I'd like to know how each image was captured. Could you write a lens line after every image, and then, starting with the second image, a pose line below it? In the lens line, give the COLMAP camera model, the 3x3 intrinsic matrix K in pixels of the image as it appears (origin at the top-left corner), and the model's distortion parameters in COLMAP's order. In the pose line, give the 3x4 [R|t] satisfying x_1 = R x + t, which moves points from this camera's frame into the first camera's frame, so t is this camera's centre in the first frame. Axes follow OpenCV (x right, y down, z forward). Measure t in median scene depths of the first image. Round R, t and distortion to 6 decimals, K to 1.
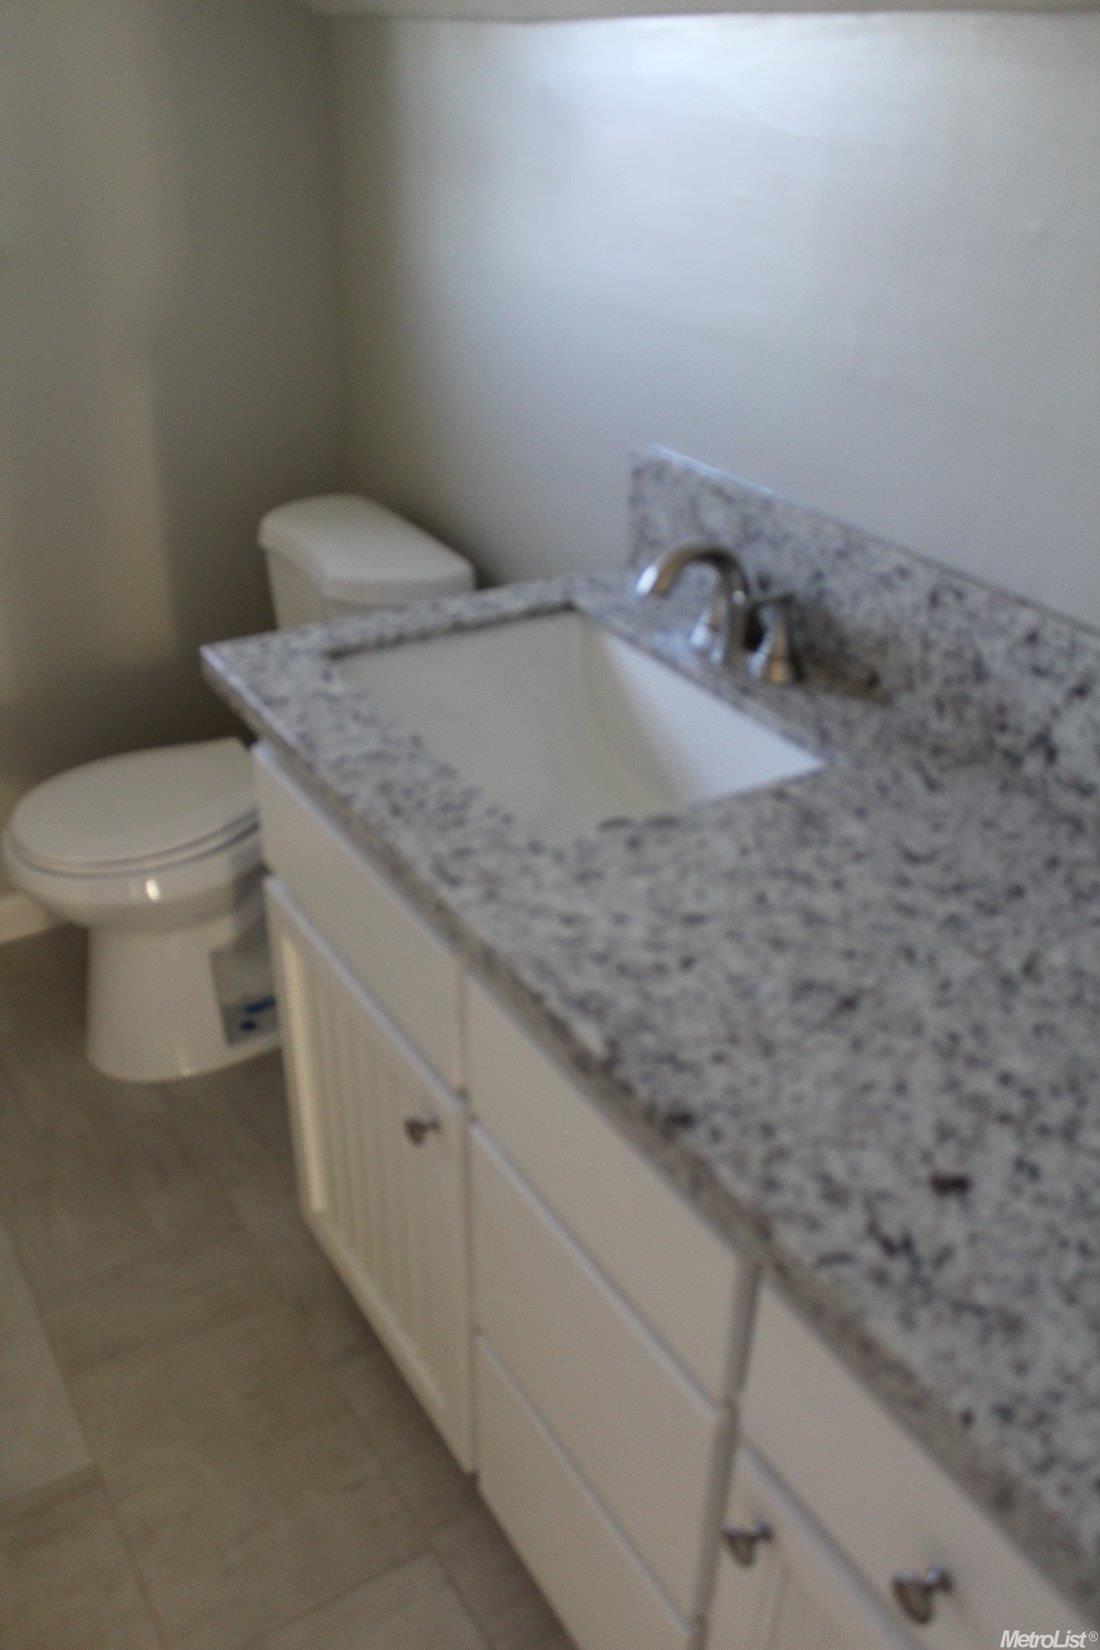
lens RADIAL K [[1389.5, 0, 550.0], [0, 1389.5, 825.0], [0, 0, 1]] dist [-0.169963, 0.156640]
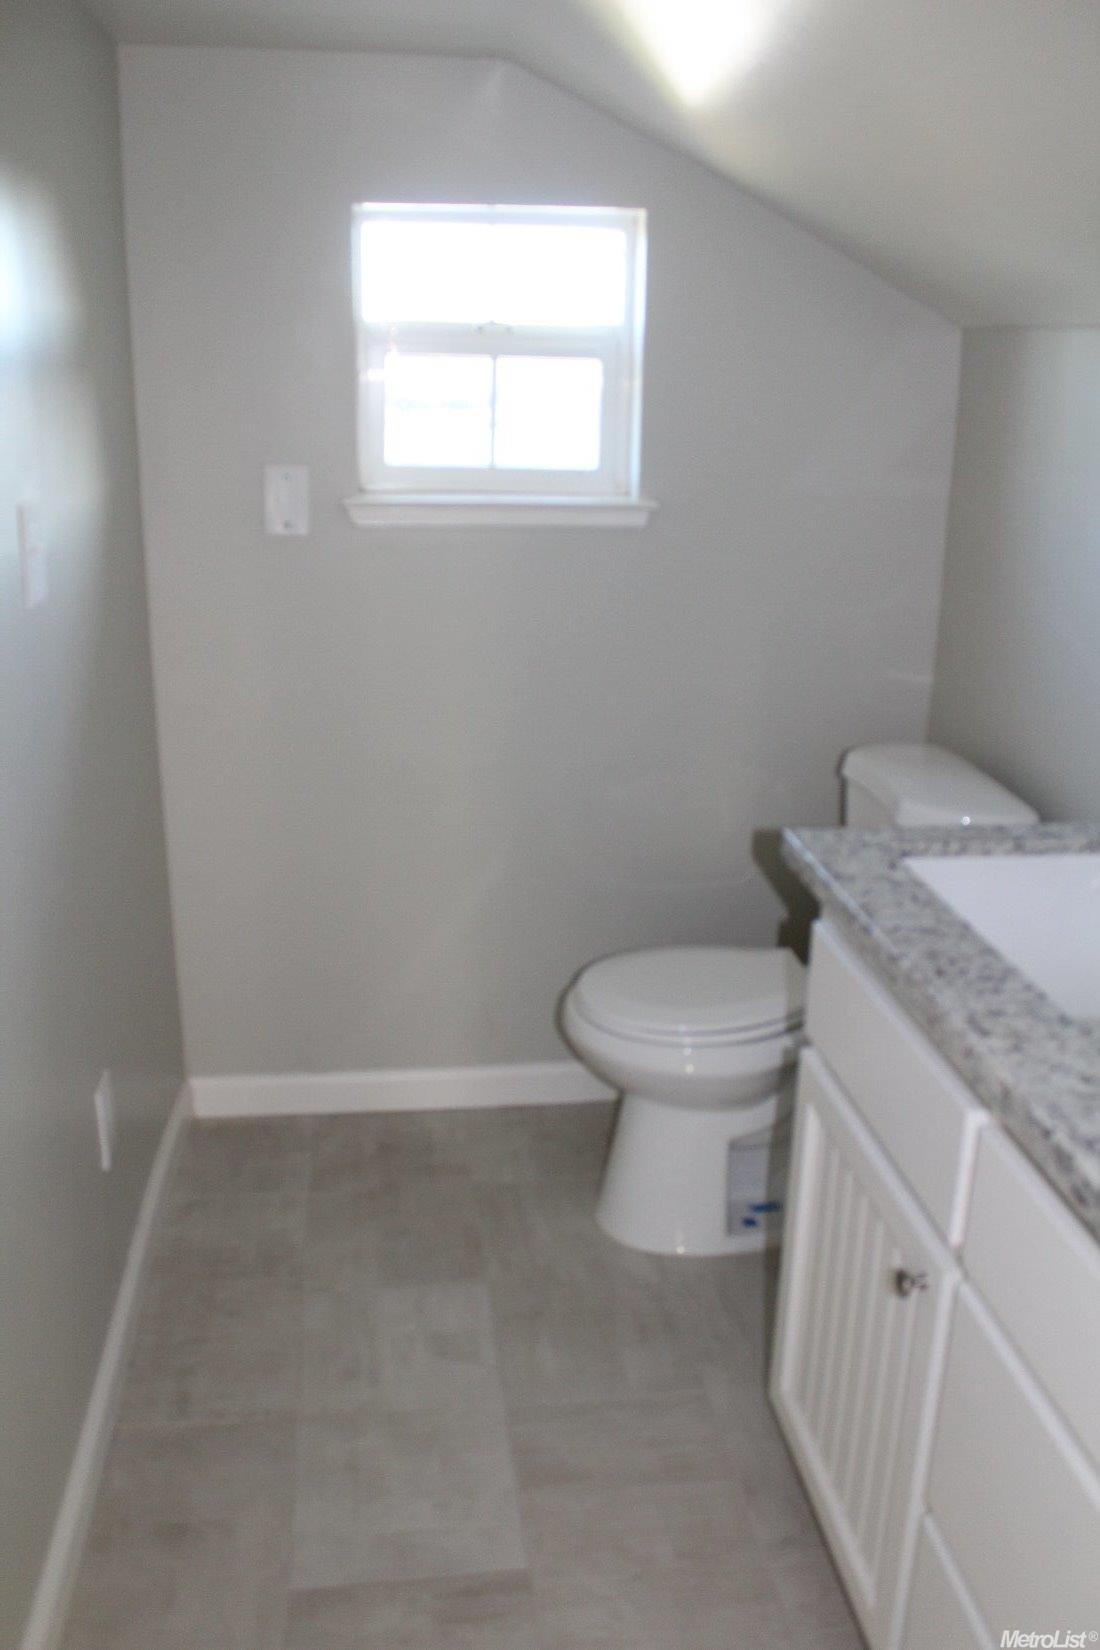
lens RADIAL K [[1389.5, 0, 550.0], [0, 1389.5, 825.0], [0, 0, 1]] dist [-0.169963, 0.156640]
pose [[0.912387, 0.124948, -0.389791, 0.014336], [-0.207390, 0.962106, -0.177034, 0.123316], [0.352900, 0.242362, 0.903727, -0.107342]]
